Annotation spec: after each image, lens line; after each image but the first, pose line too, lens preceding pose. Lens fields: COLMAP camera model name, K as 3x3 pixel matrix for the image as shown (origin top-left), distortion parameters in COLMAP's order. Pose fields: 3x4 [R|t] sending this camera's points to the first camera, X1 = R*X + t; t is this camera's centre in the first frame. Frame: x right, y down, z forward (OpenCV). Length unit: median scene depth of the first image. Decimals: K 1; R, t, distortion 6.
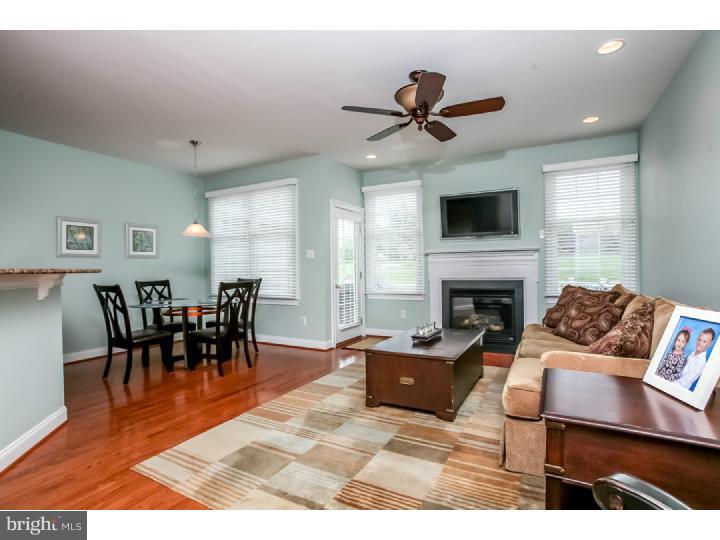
lens RADIAL K [[362.6, 0, 360.0], [0, 362.6, 270.0], [0, 0, 1]] dist [-0.061816, 0.035750]
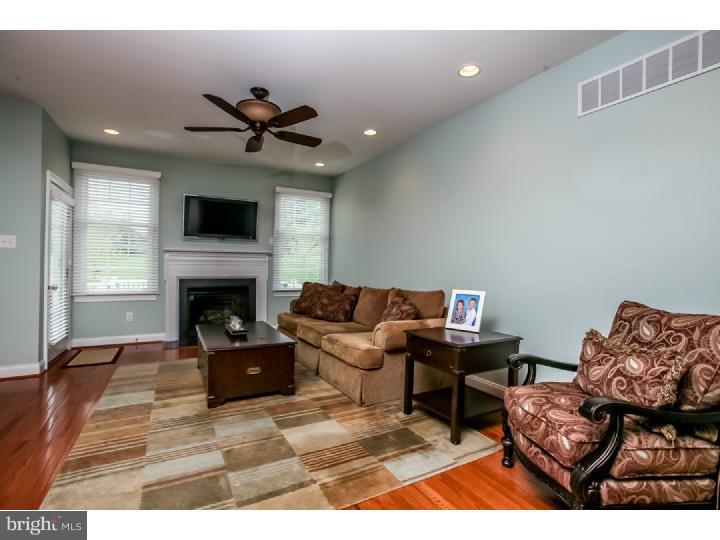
lens RADIAL K [[334.6, 0, 360.0], [0, 334.6, 270.0], [0, 0, 1]] dist [-0.036989, 0.000514]
pose [[0.553303, 0.017792, 0.832790, -0.473507], [-0.018492, 0.999788, -0.009073, 0.006770], [-0.832775, -0.010380, 0.553514, 0.163917]]
